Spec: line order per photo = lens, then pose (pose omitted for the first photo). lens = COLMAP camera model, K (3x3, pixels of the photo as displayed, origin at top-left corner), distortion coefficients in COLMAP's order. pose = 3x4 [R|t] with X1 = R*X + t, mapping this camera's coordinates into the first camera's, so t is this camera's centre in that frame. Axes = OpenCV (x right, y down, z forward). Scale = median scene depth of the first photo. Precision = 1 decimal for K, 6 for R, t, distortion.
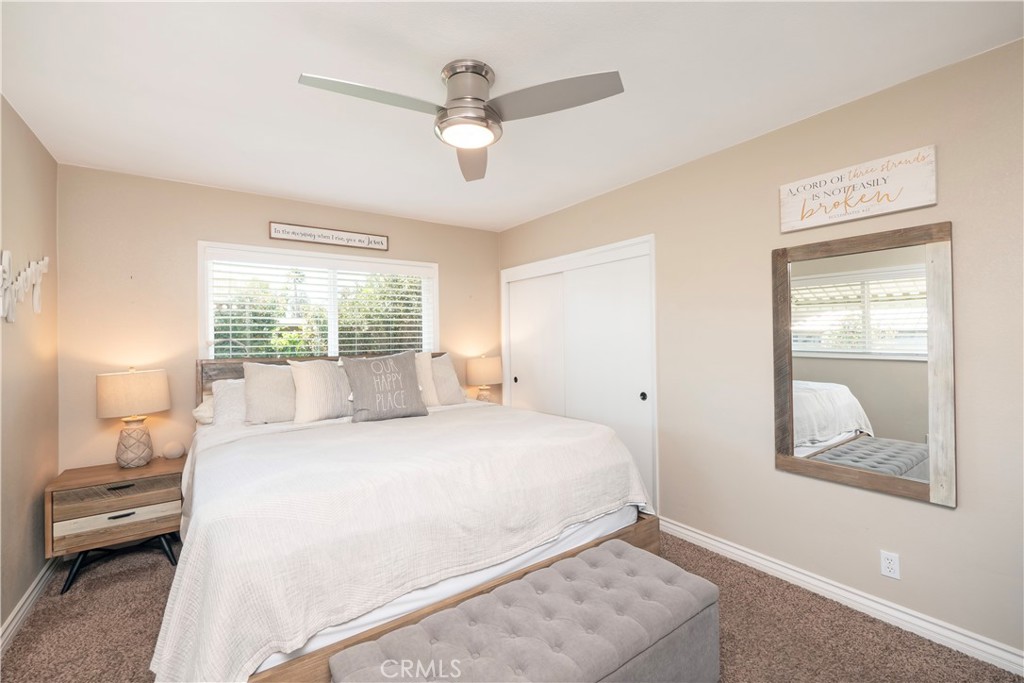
lens RADIAL K [[436.0, 0, 514.6], [0, 436.0, 337.5], [0, 0, 1]] dist [-0.003773, -0.000092]
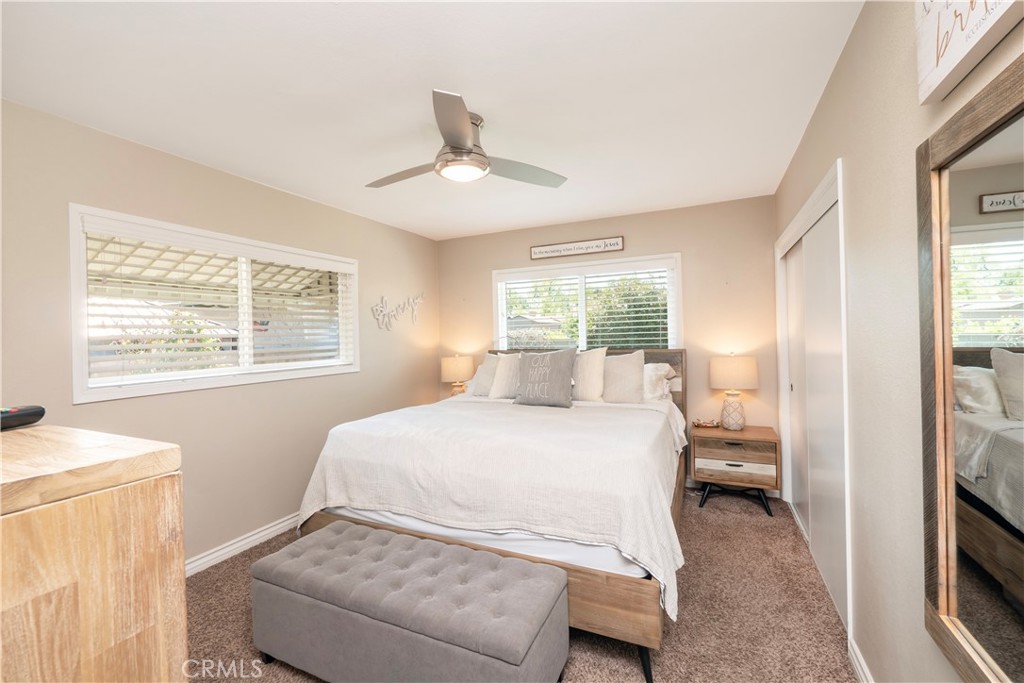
lens RADIAL K [[436.0, 0, 508.3], [0, 436.0, 339.2], [0, 0, 1]] dist [-0.003773, -0.000092]
pose [[0.480949, 0.008367, -0.876709, 0.854750], [0.018564, 0.999633, 0.019724, -0.020757], [0.876552, -0.025761, 0.480617, 0.442214]]
